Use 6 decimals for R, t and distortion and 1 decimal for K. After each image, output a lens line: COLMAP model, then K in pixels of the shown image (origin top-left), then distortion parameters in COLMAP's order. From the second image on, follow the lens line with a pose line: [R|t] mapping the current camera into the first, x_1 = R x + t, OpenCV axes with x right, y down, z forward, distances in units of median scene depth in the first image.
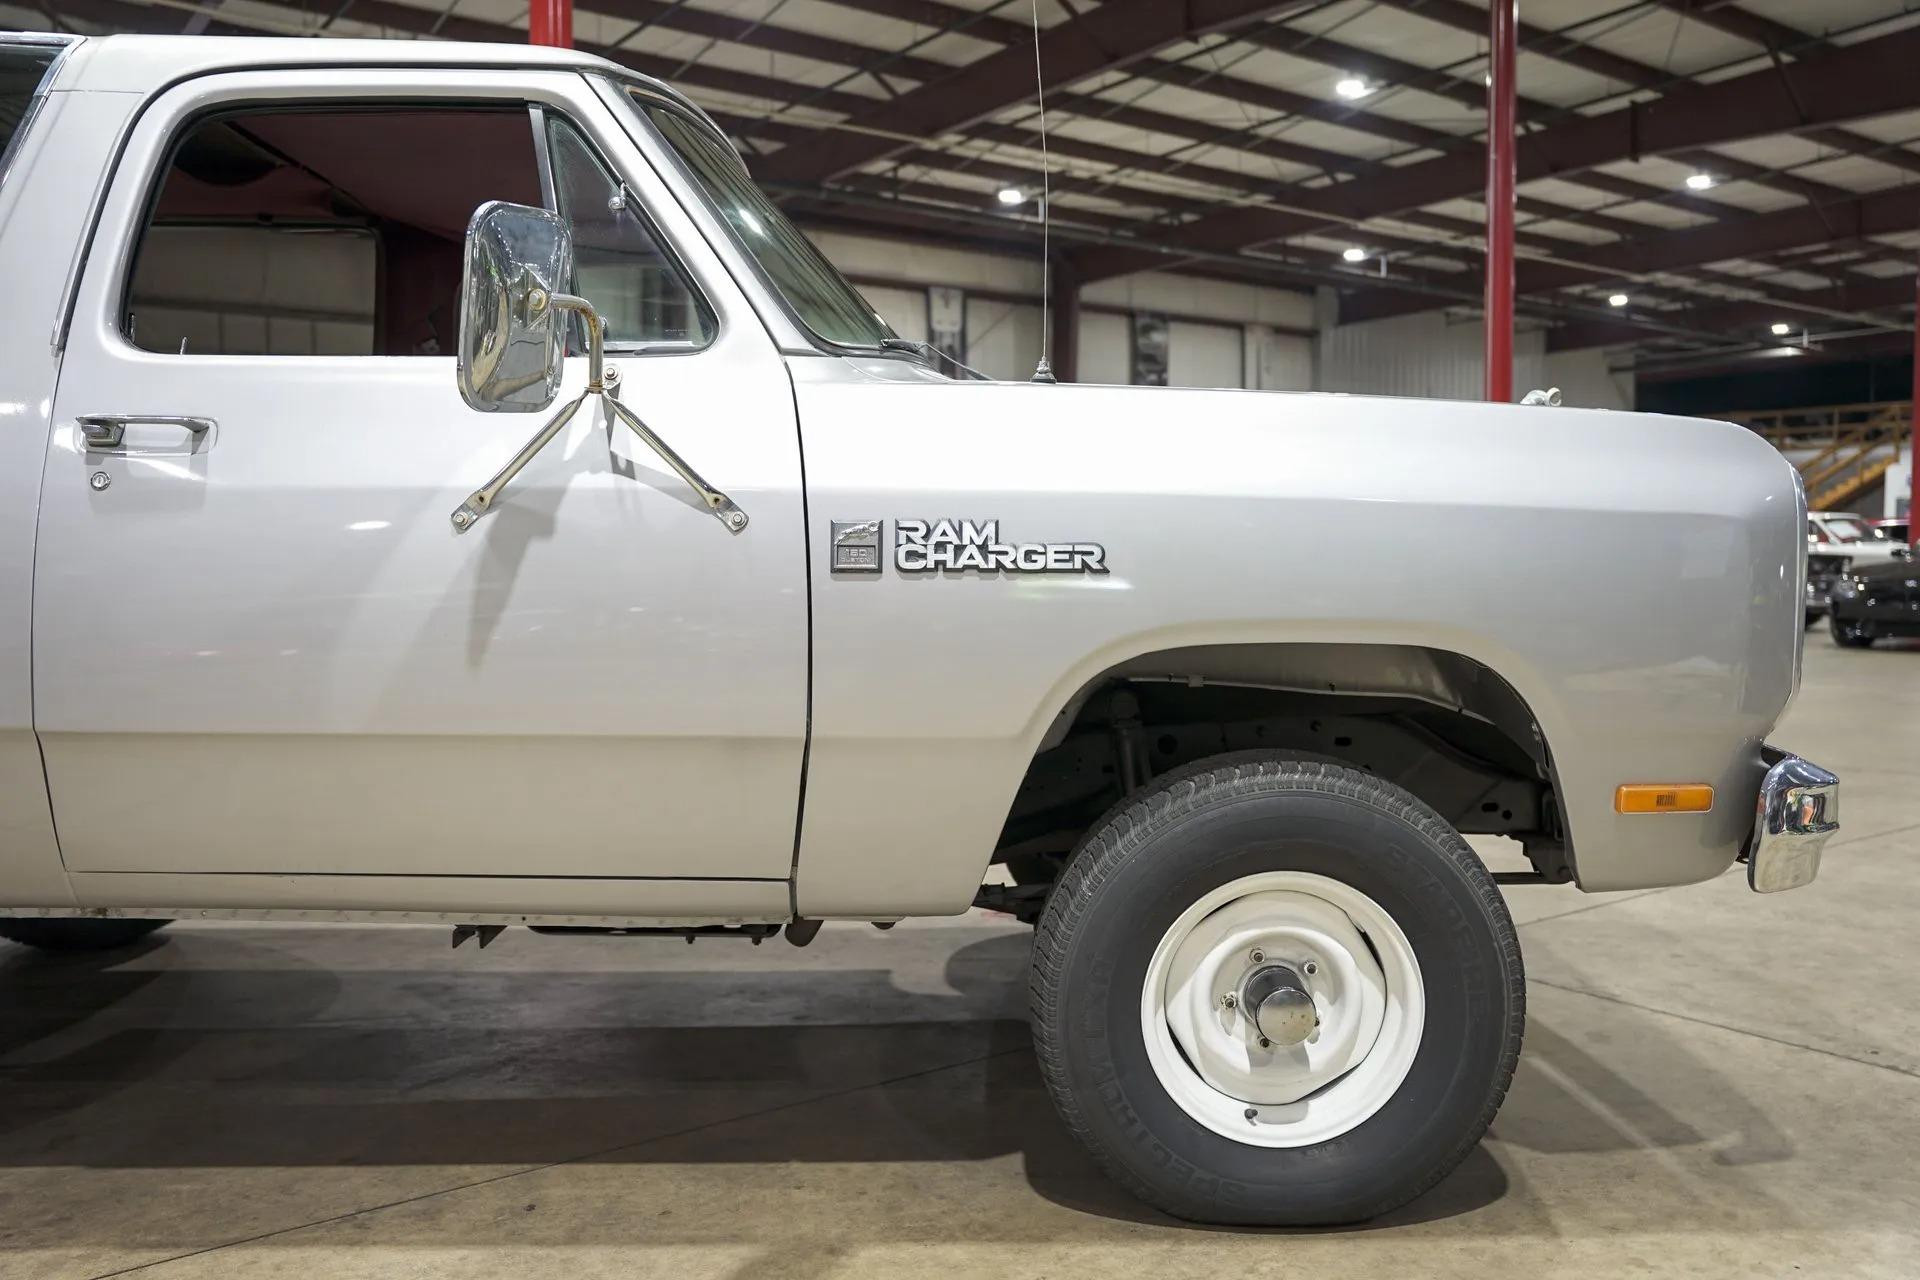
lens RADIAL K [[1507.0, 0, 962.4], [0, 1507.0, 631.3], [0, 0, 1]] dist [-0.062580, 0.103436]
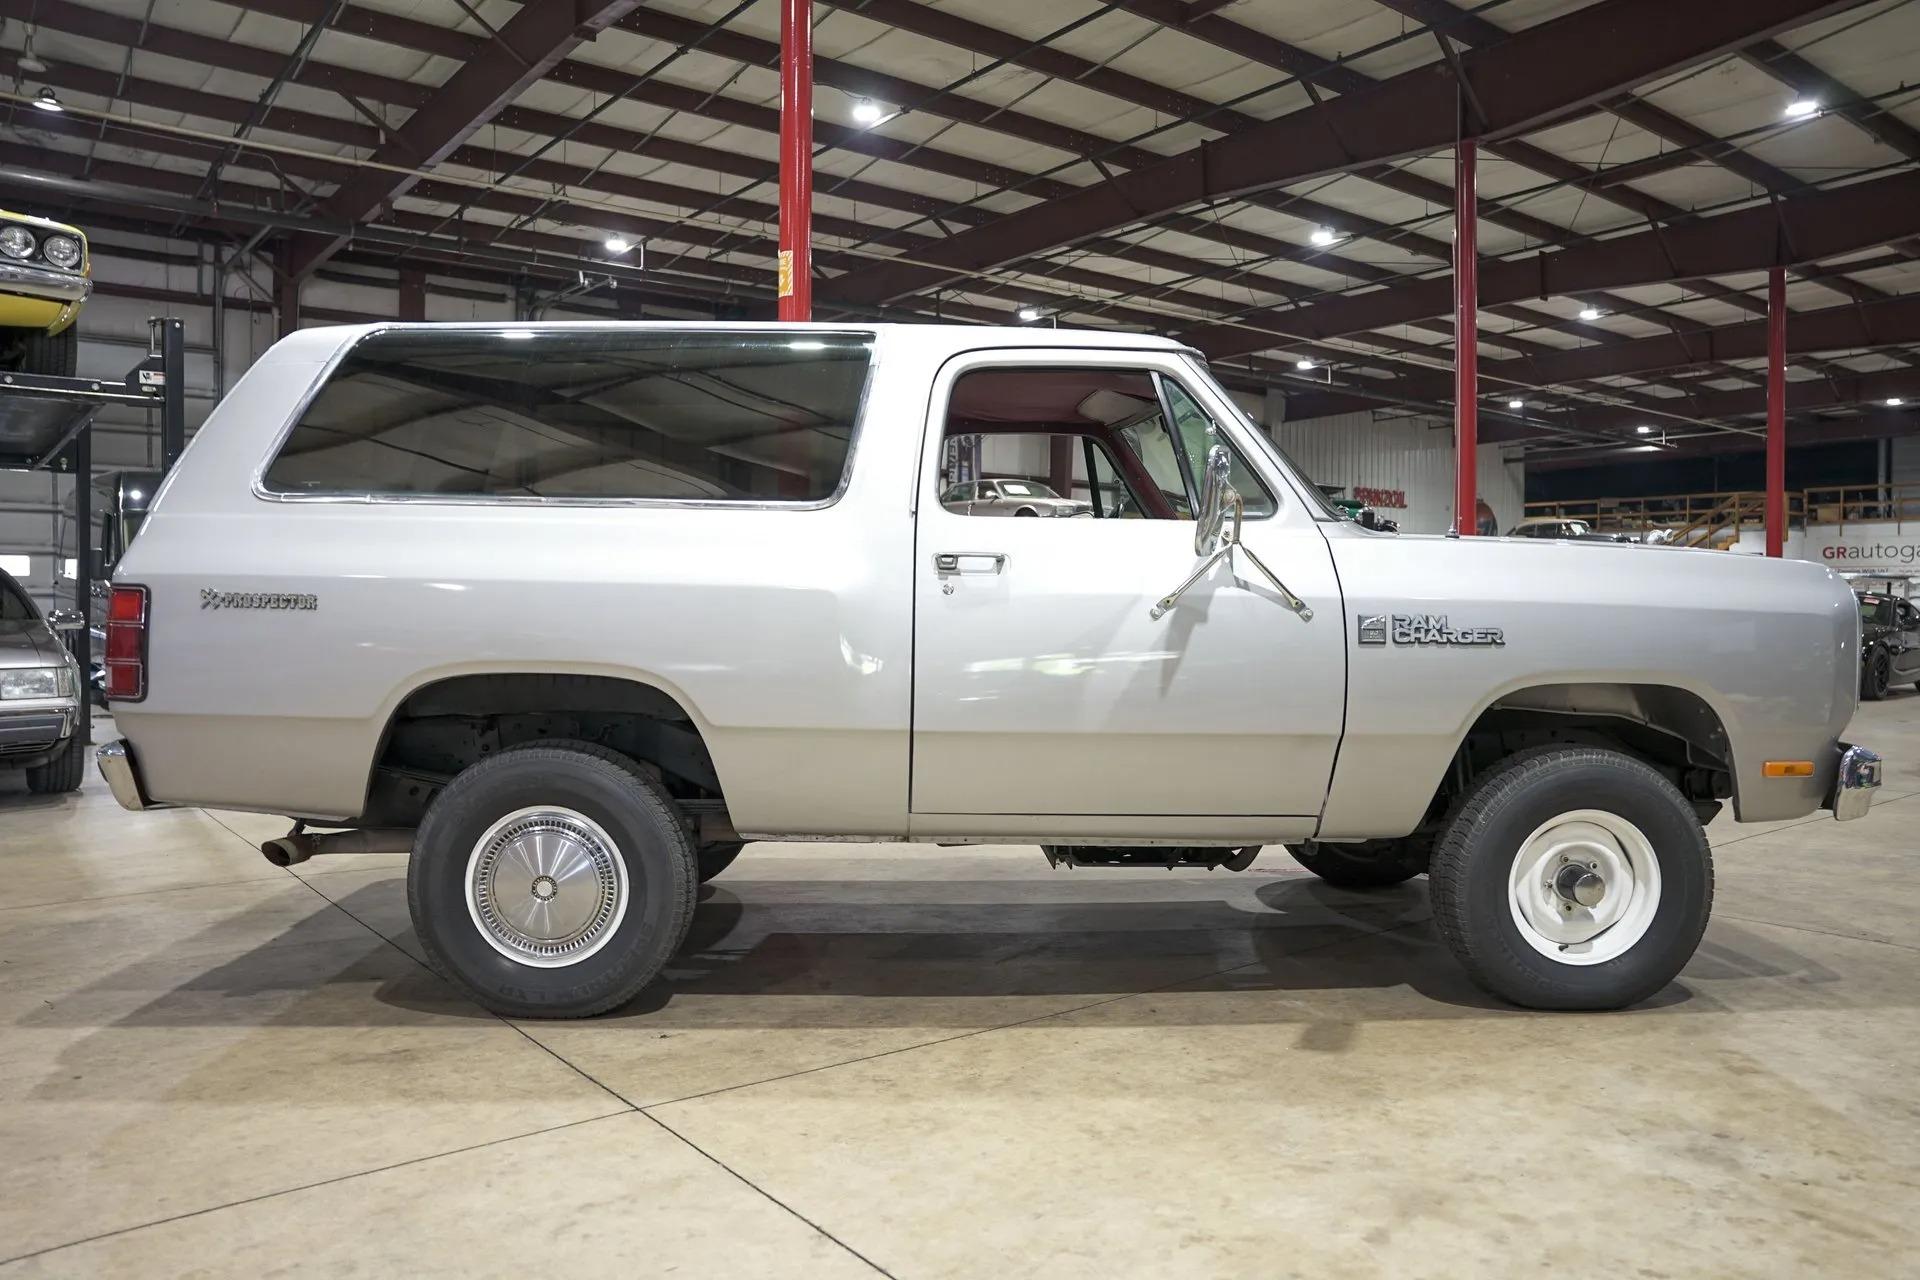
lens RADIAL K [[1357.4, 0, 955.0], [0, 1357.4, 637.1], [0, 0, 1]] dist [-0.107490, 0.104165]
pose [[0.999372, 0.004905, 0.035087, -0.533028], [-0.003776, 0.999475, -0.032173, 0.006033], [-0.035226, 0.032020, 0.998866, -0.512335]]
